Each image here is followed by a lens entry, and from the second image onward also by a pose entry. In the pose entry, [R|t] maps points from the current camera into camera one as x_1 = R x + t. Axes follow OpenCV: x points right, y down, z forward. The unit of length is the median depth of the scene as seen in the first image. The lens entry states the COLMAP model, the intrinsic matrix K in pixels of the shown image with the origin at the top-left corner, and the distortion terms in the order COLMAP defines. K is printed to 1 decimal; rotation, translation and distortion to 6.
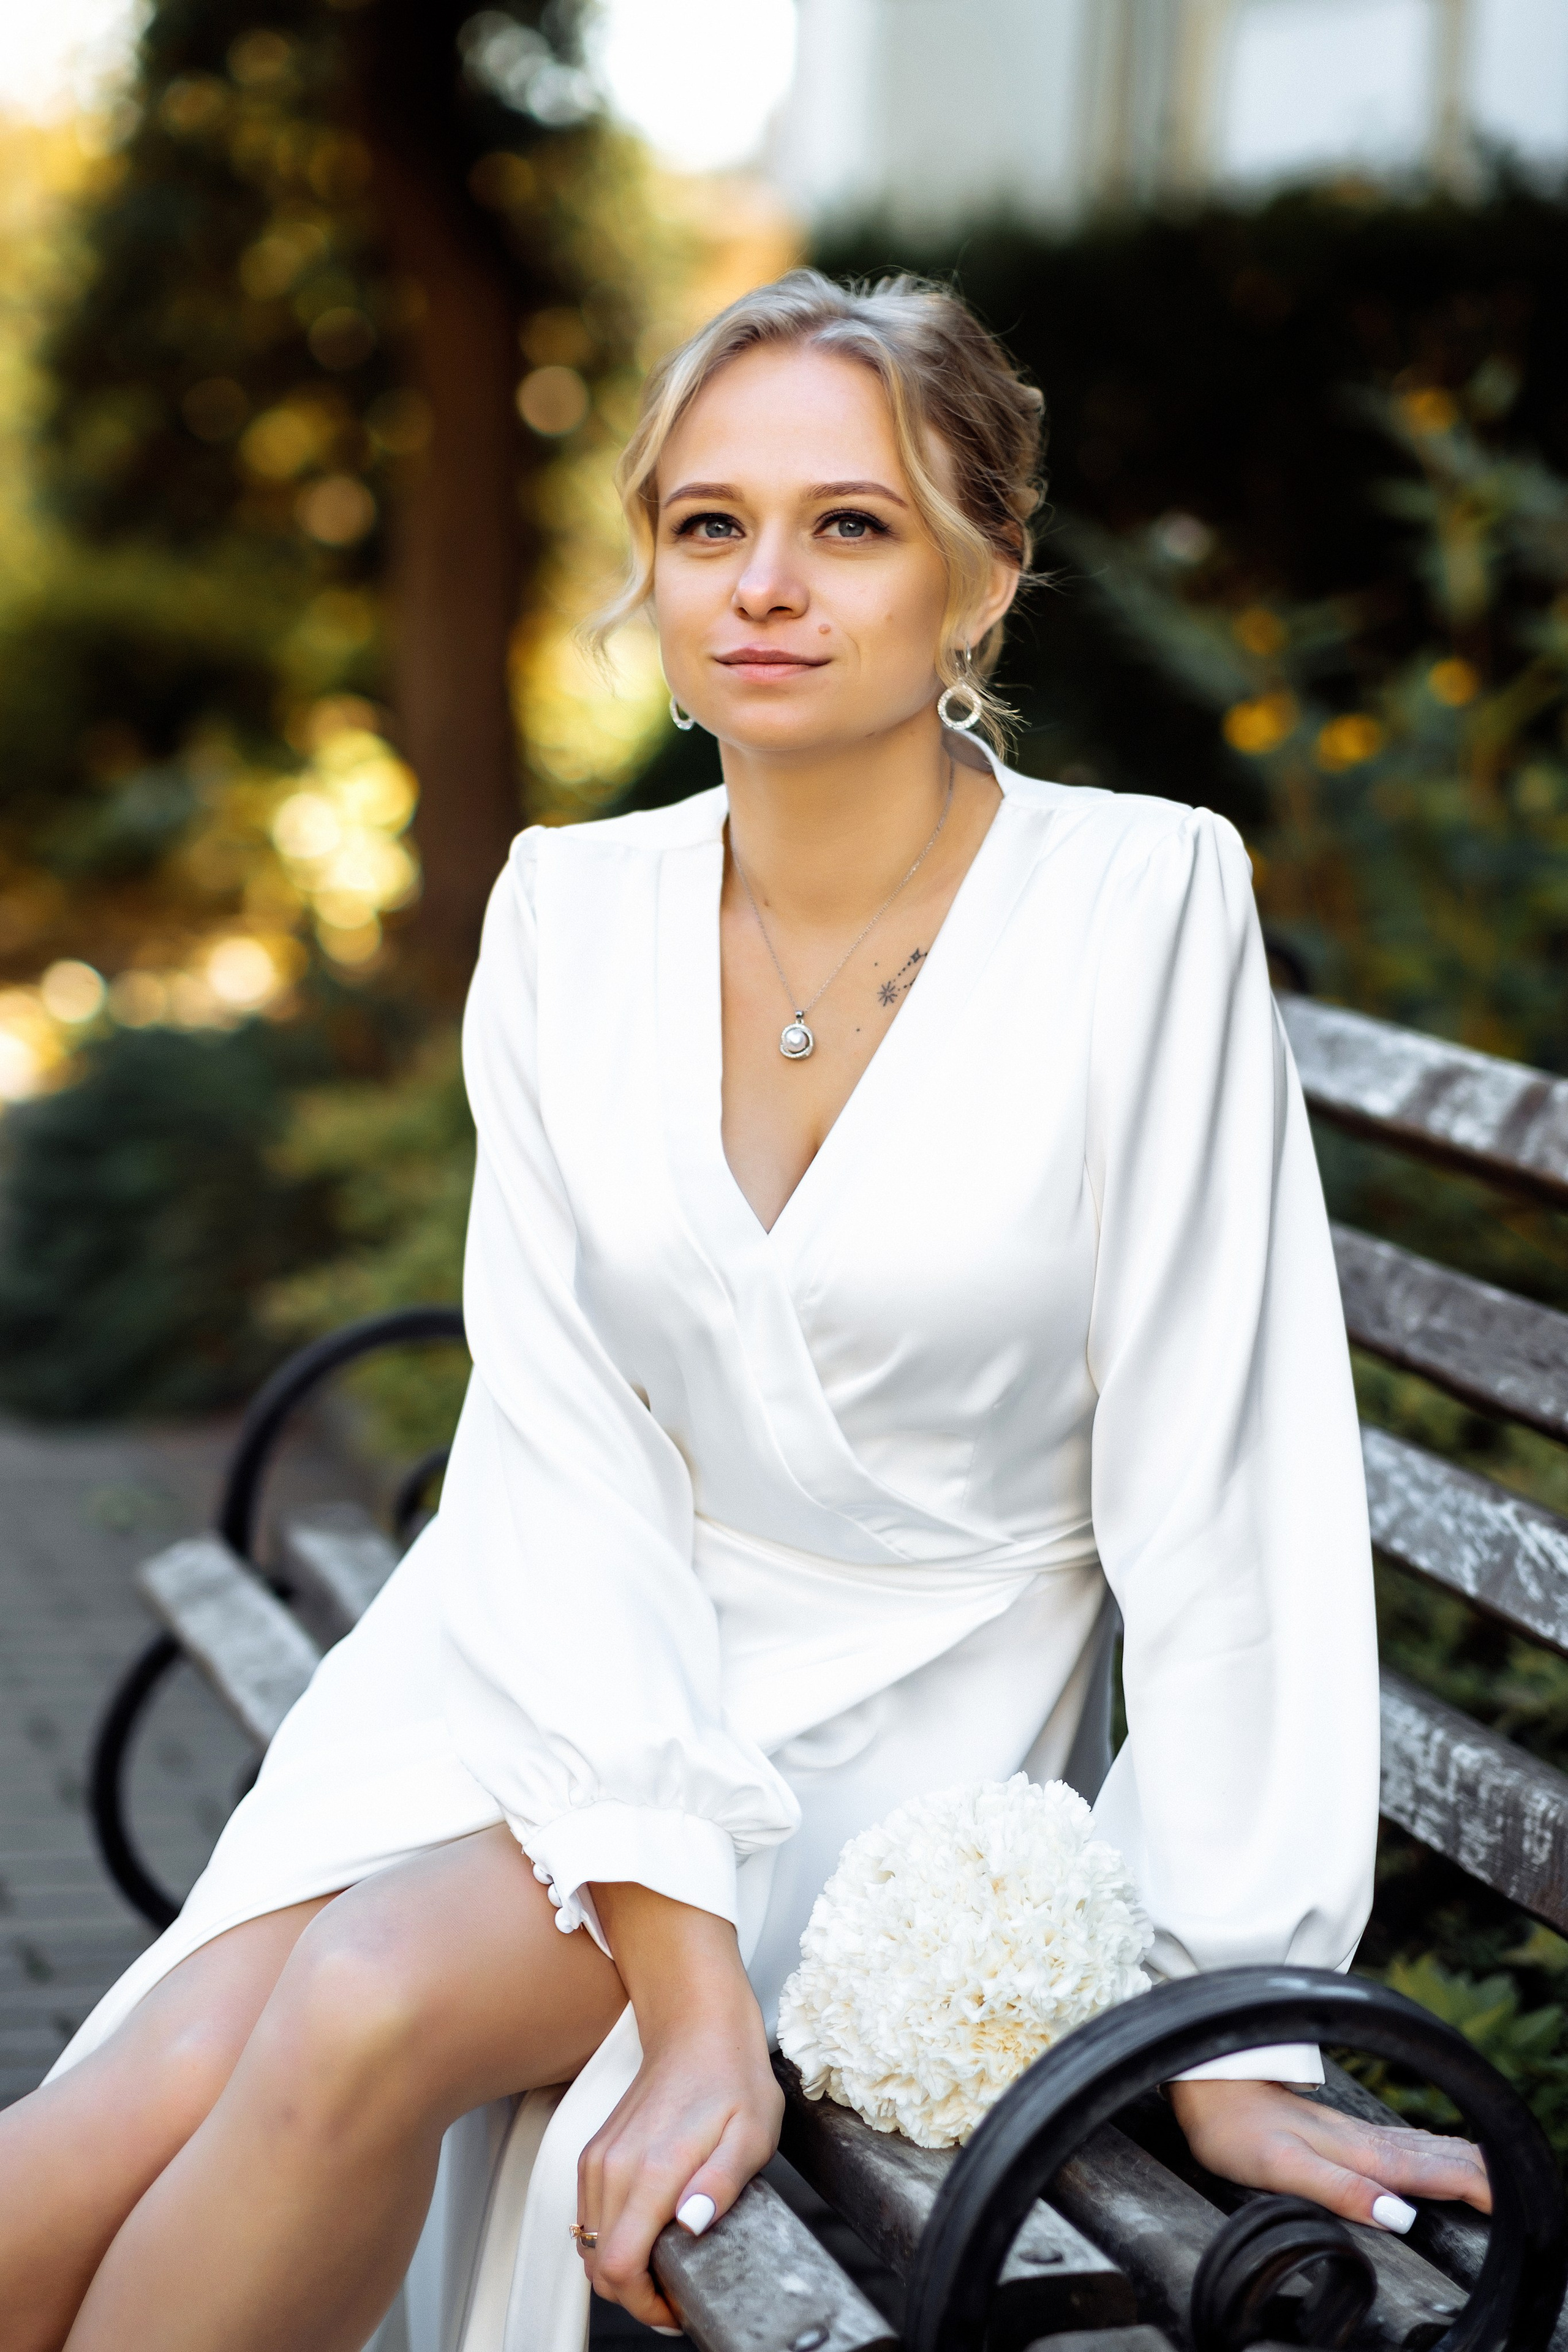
lens RADIAL K [[5666.1, 0, 790.8], [0, 5666.1, 1083.1], [0, 0, 1]] dist [0.342417, 0.009558]
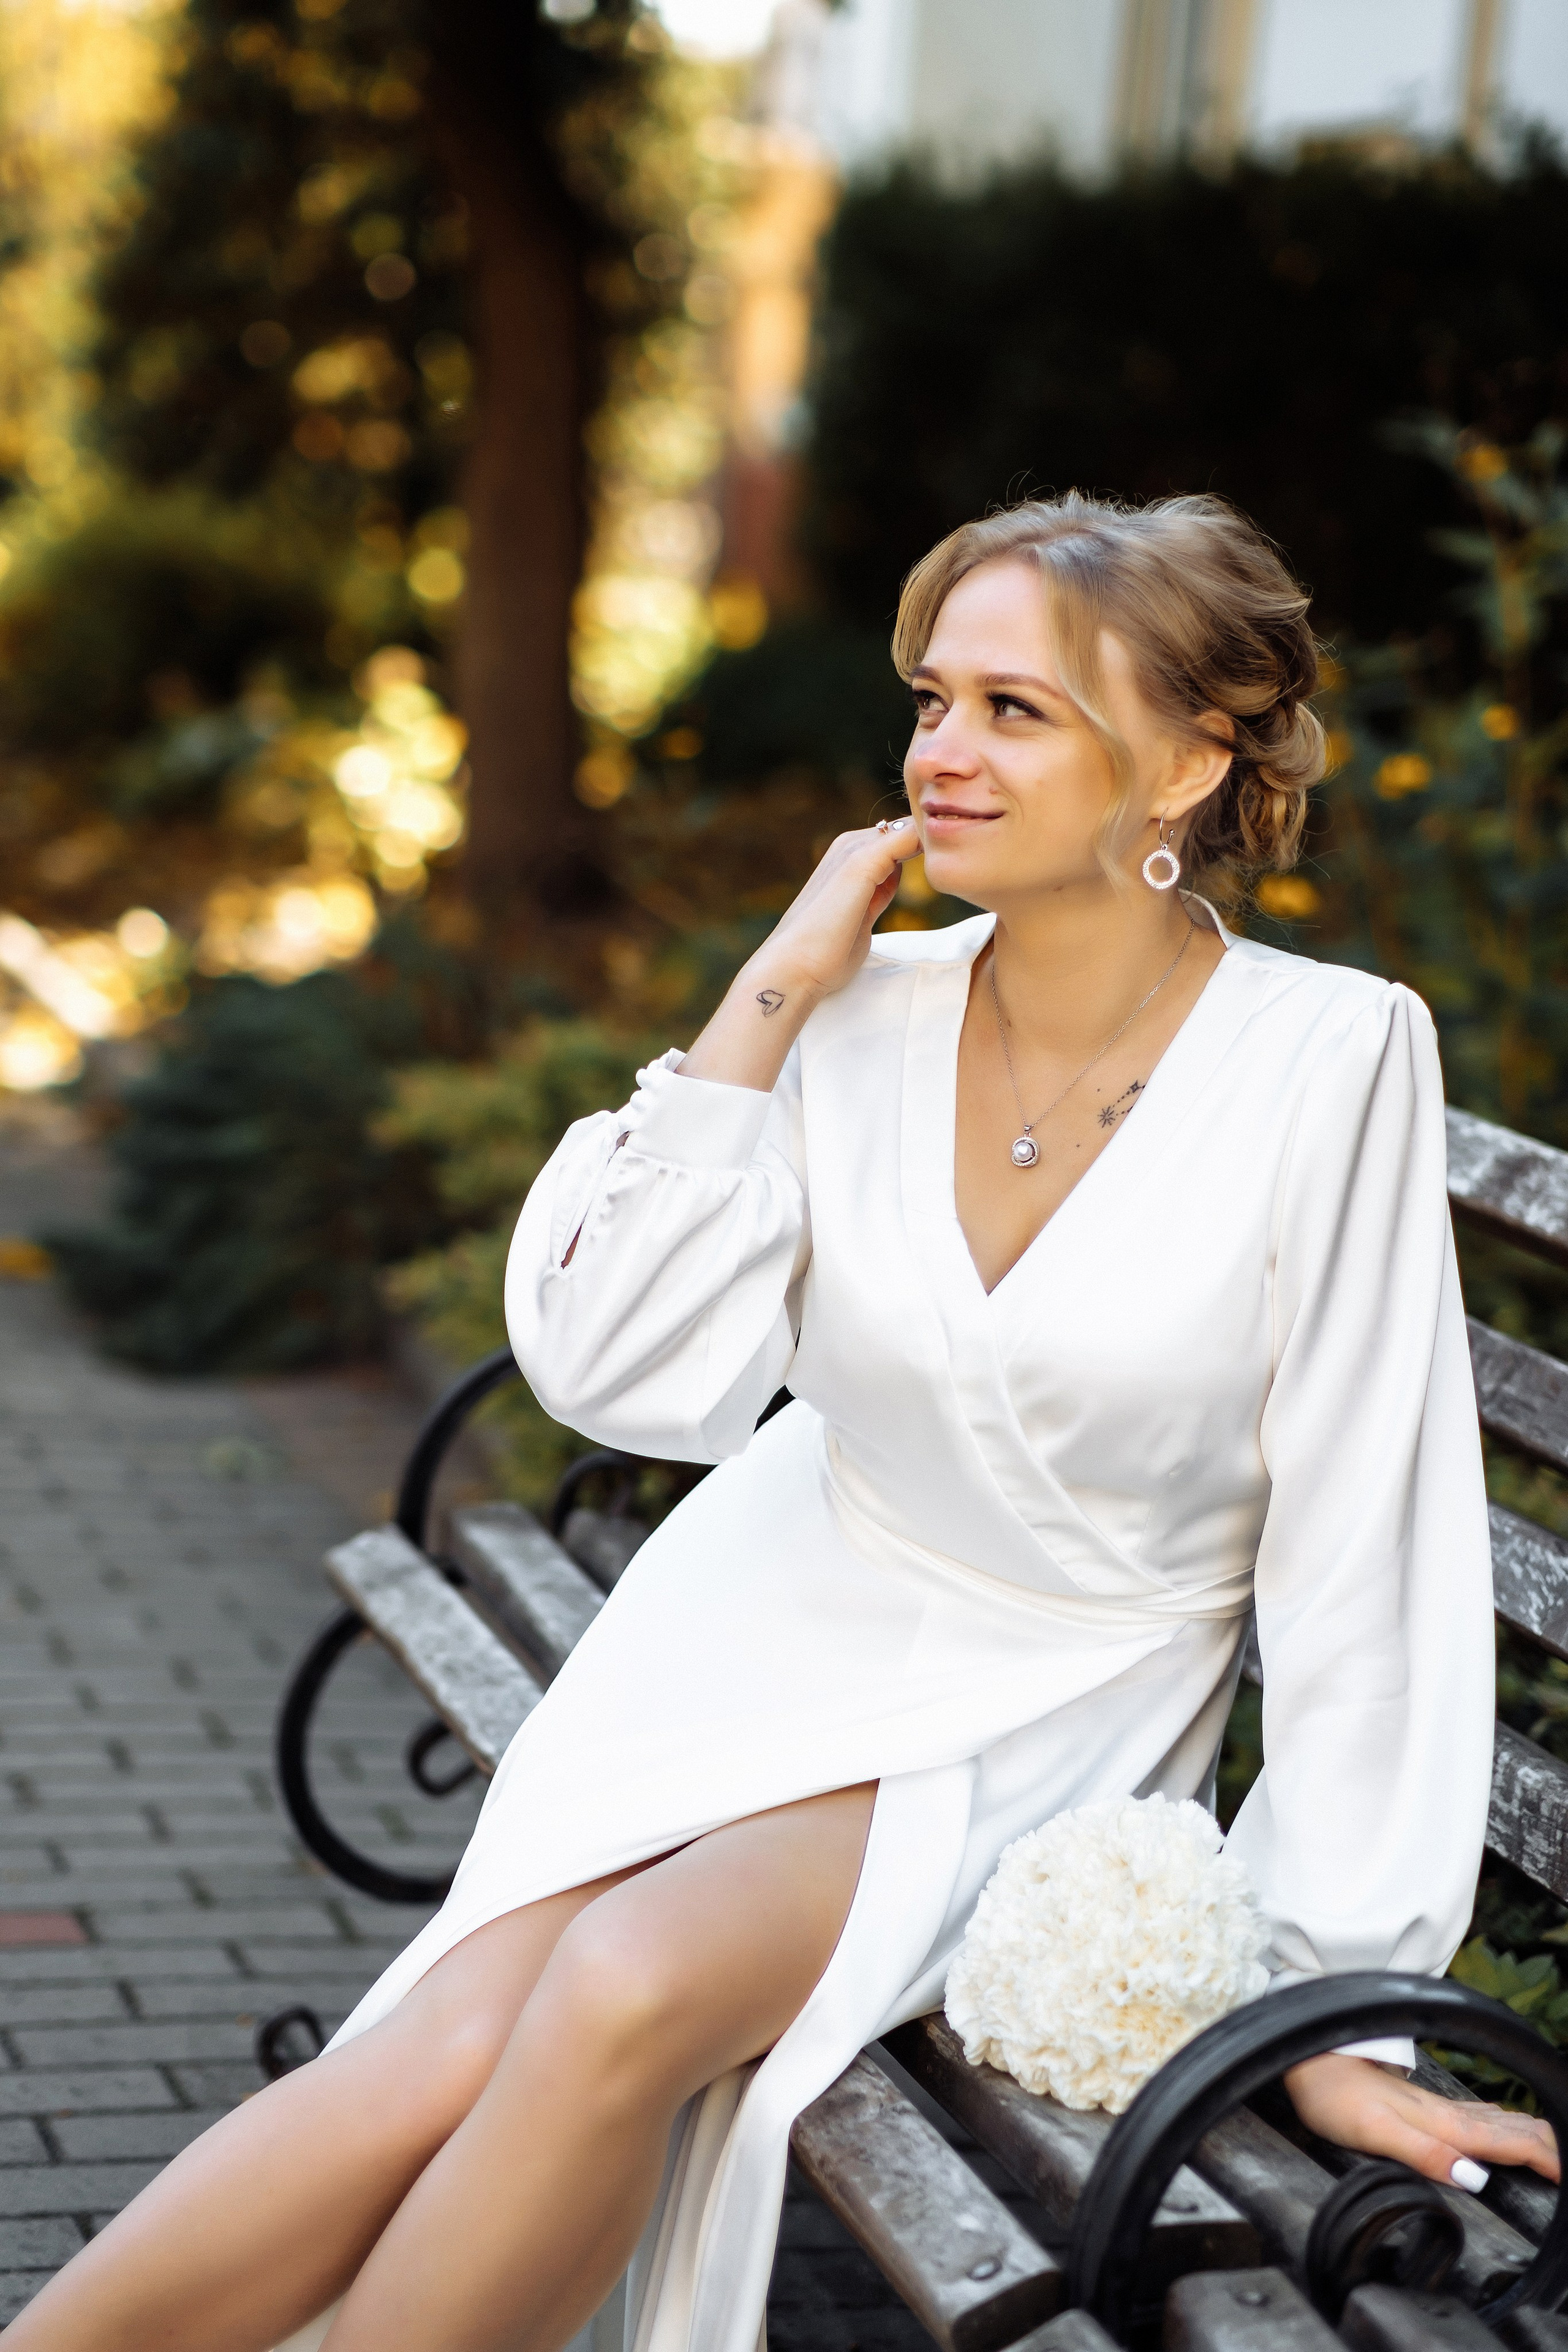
lens RADIAL K [[5544.7, 0, 784.0], [0, 5544.7, 1176.0], [0, 0, 1]] dist [0.351862, 0.035926]
pose [[0.999652, 0.026170, -0.003306, -0.036646], [-0.026062, 0.999232, 0.029249, -0.037507], [0.004069, -0.029153, 0.999567, -0.143684]]
